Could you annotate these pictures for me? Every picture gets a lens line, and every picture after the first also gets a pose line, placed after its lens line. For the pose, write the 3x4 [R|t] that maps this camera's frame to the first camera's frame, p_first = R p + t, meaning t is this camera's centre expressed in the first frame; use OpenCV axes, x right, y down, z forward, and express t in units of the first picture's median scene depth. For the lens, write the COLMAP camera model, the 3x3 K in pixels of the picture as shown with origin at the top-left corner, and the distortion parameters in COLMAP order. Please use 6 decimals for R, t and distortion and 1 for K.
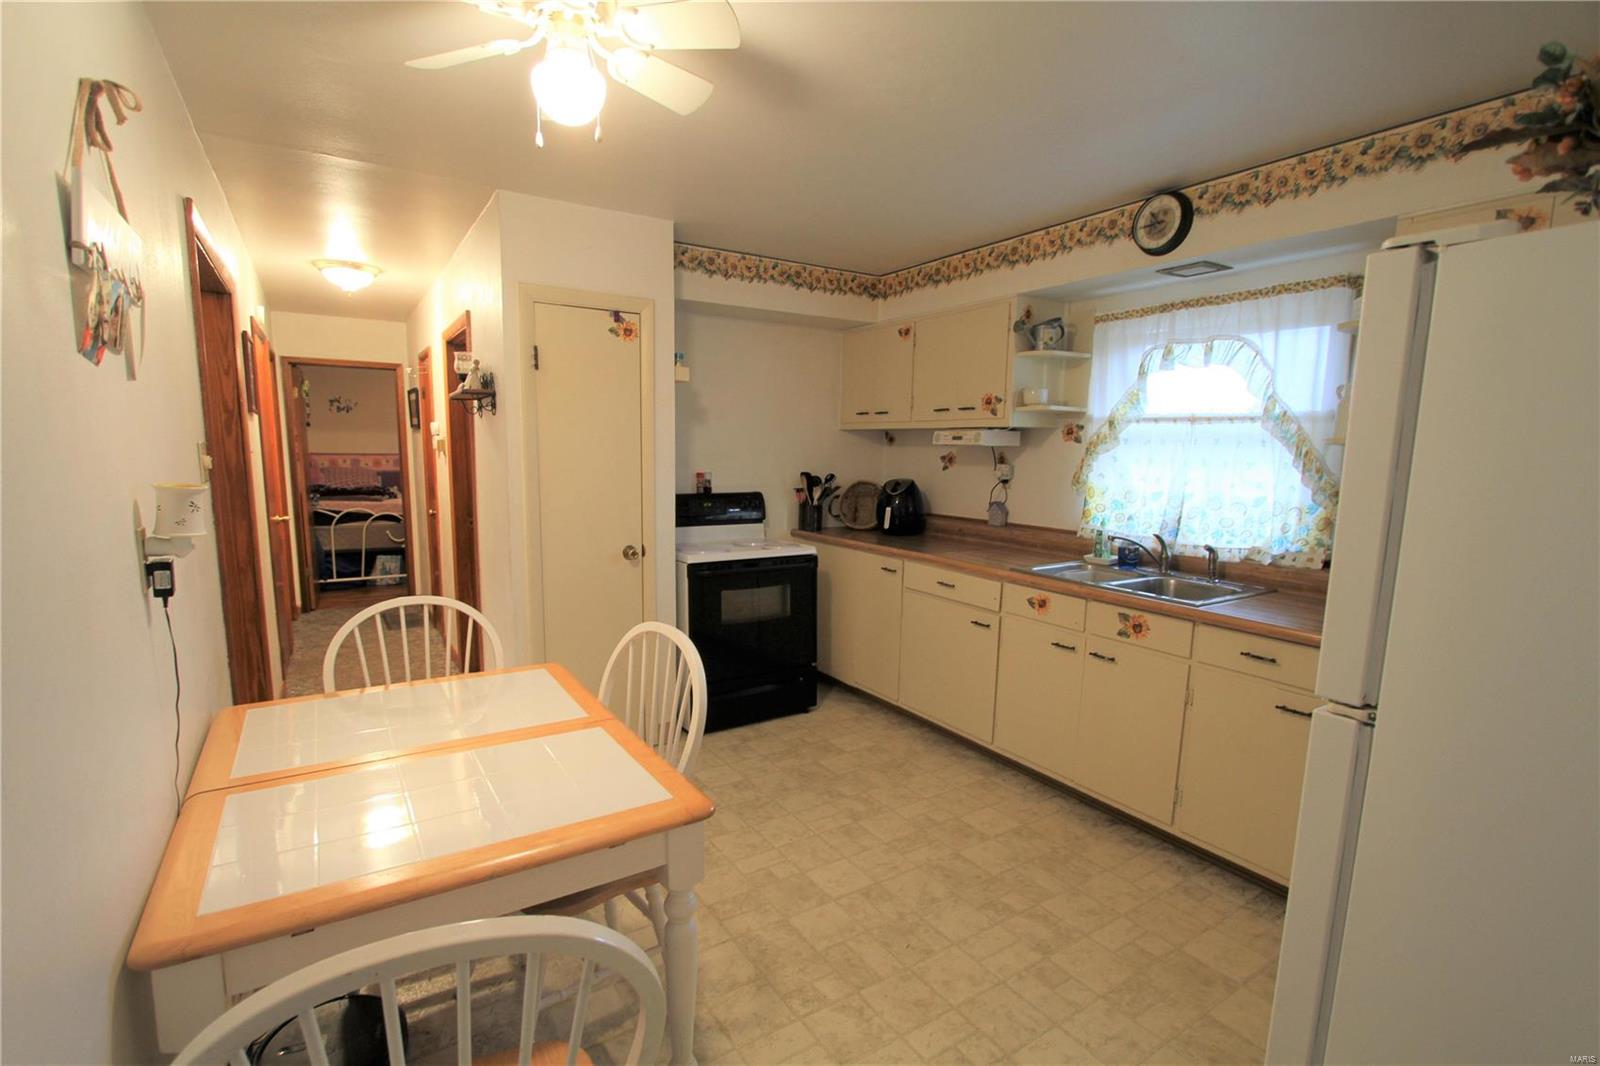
lens RADIAL K [[729.2, 0, 775.3], [0, 729.2, 559.9], [0, 0, 1]] dist [-0.024238, 0.000247]
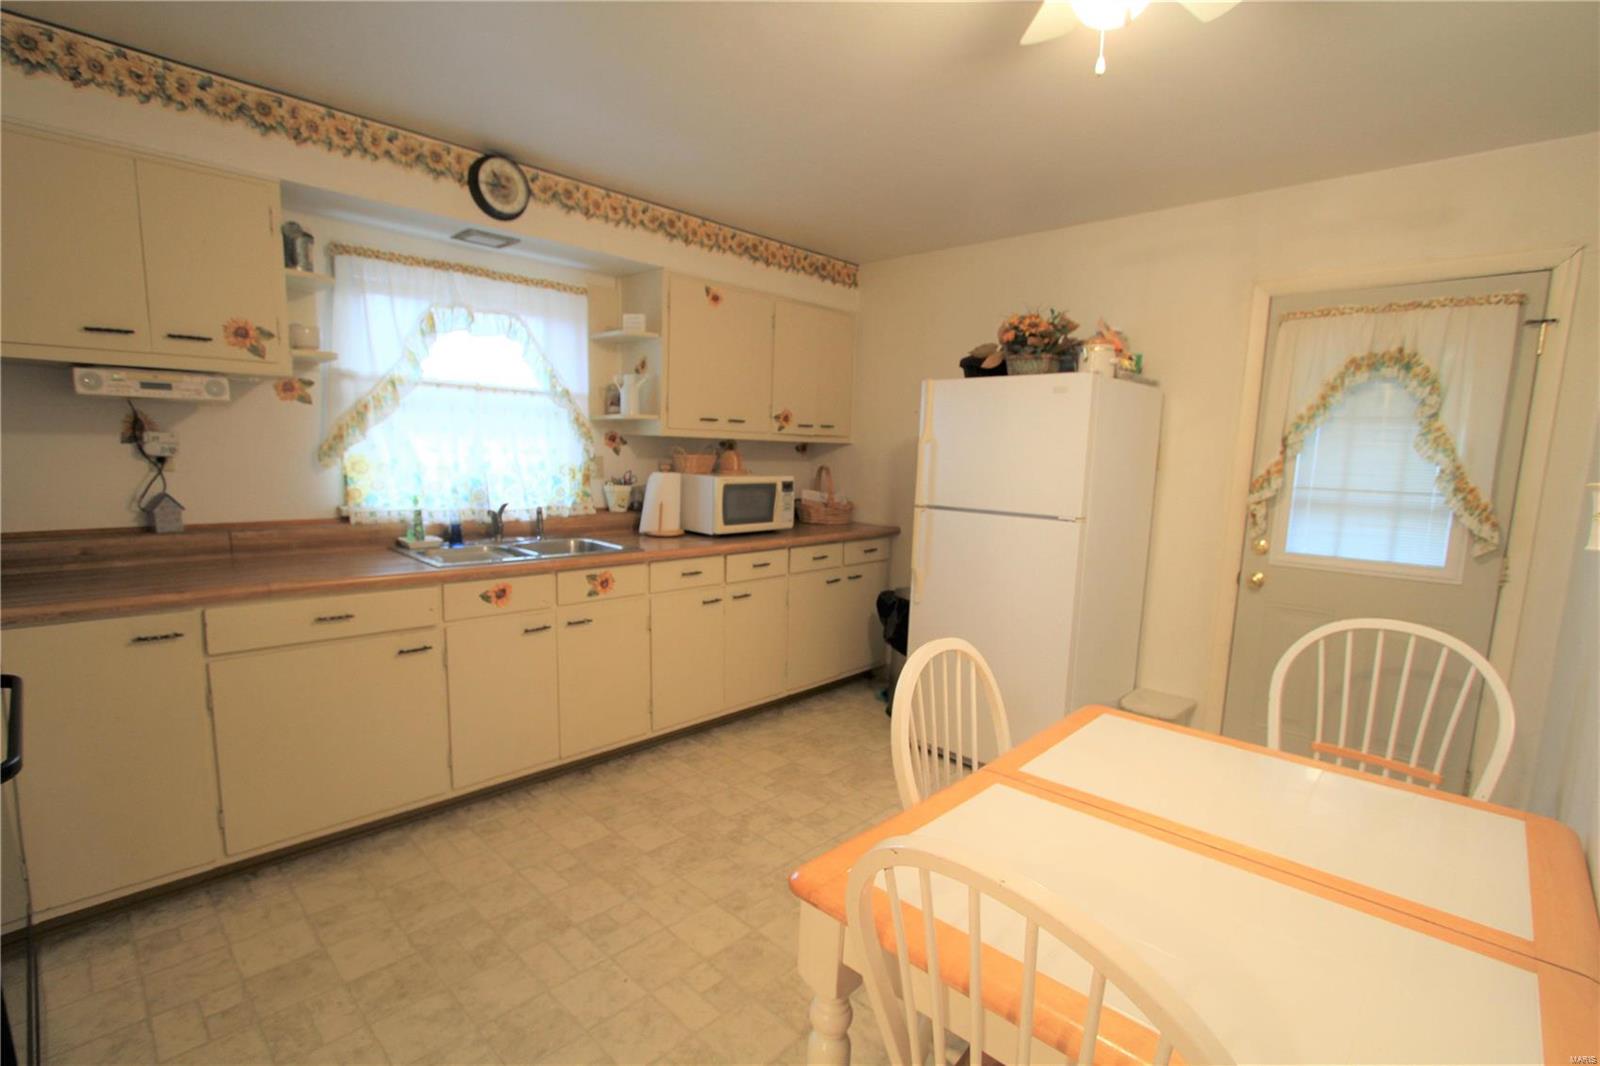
lens RADIAL K [[749.9, 0, 799.5], [0, 749.9, 555.9], [0, 0, 1]] dist [-0.007893, 0.000345]
pose [[-0.253454, -0.161832, 0.953715, -0.584624], [0.113648, 0.974098, 0.195493, -0.121373], [-0.960648, 0.157936, -0.228498, 0.859937]]
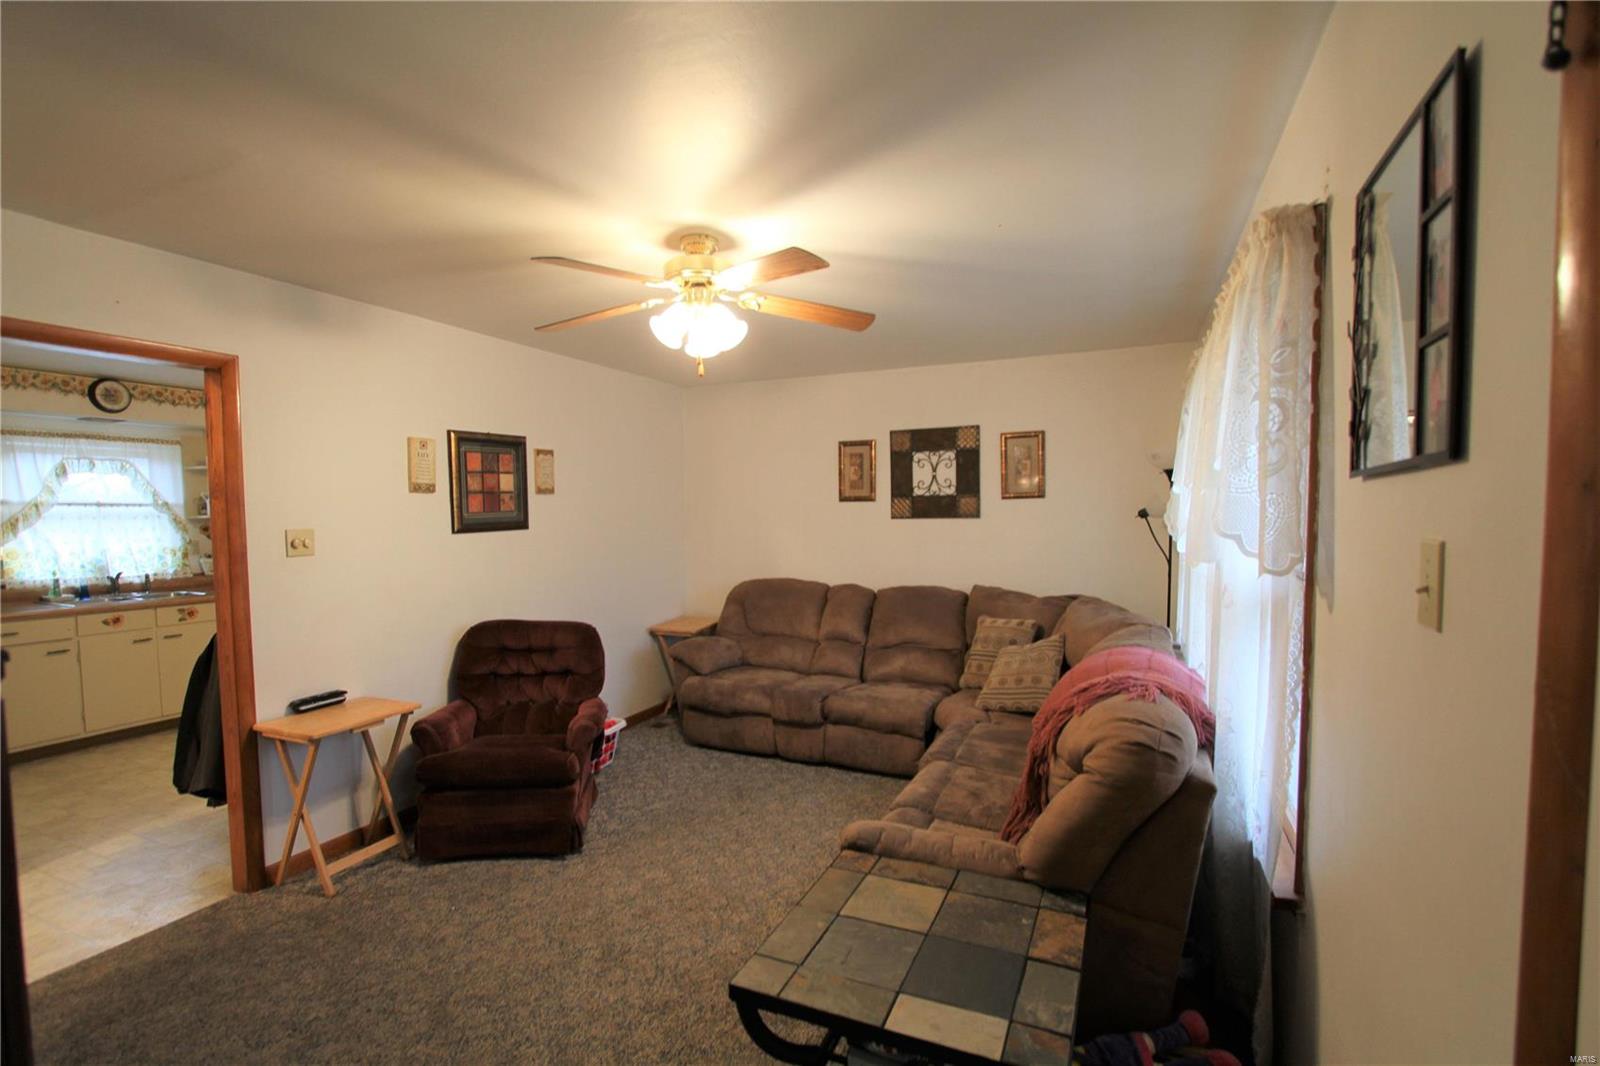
lens RADIAL K [[749.9, 0, 799.5], [0, 749.9, 555.9], [0, 0, 1]] dist [-0.007893, 0.000345]
pose [[-0.563328, -0.057864, 0.824204, -1.814434], [0.128588, 0.979250, 0.156637, -0.141747], [-0.816166, 0.194221, -0.544199, 0.646606]]
